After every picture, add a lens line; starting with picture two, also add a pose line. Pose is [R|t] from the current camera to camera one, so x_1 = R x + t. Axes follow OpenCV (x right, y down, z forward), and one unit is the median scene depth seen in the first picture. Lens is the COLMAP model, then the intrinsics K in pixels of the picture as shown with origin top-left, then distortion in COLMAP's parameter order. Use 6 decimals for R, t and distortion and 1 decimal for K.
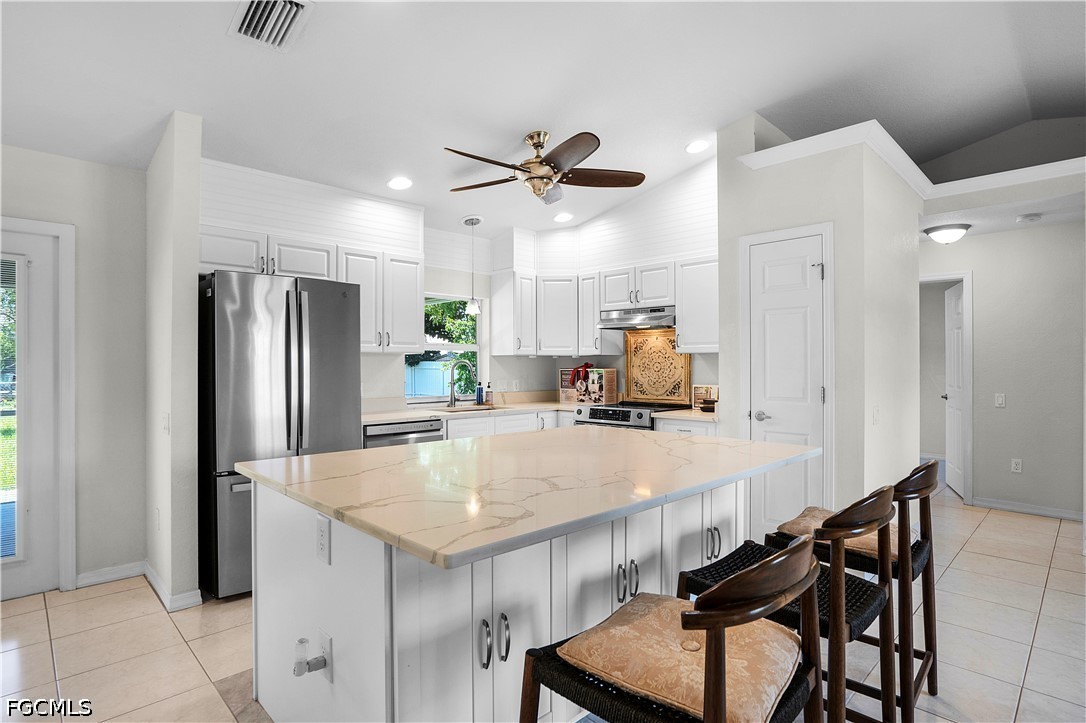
lens RADIAL K [[555.8, 0, 534.6], [0, 555.8, 363.4], [0, 0, 1]] dist [-0.028783, 0.010441]
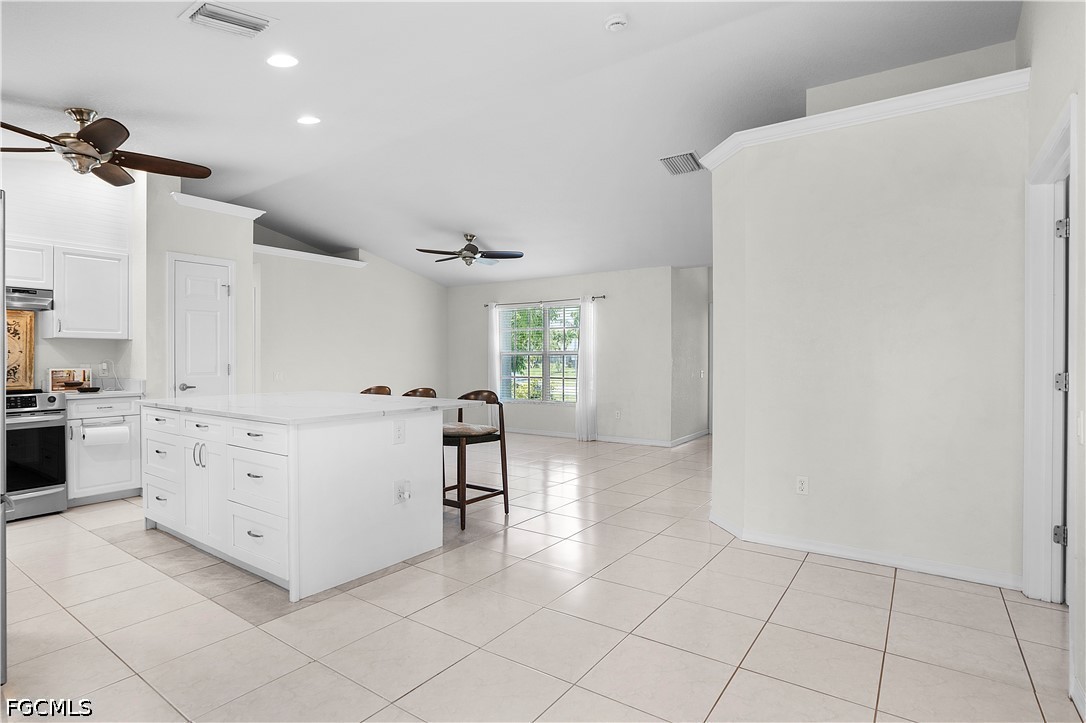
lens RADIAL K [[555.8, 0, 545.1], [0, 555.8, 362.6], [0, 0, 1]] dist [-0.028783, 0.010441]
pose [[-0.194178, -0.003794, 0.980959, -0.828199], [-0.000475, 0.999993, 0.003773, 0.021835], [-0.980966, 0.000267, -0.194178, 0.288565]]
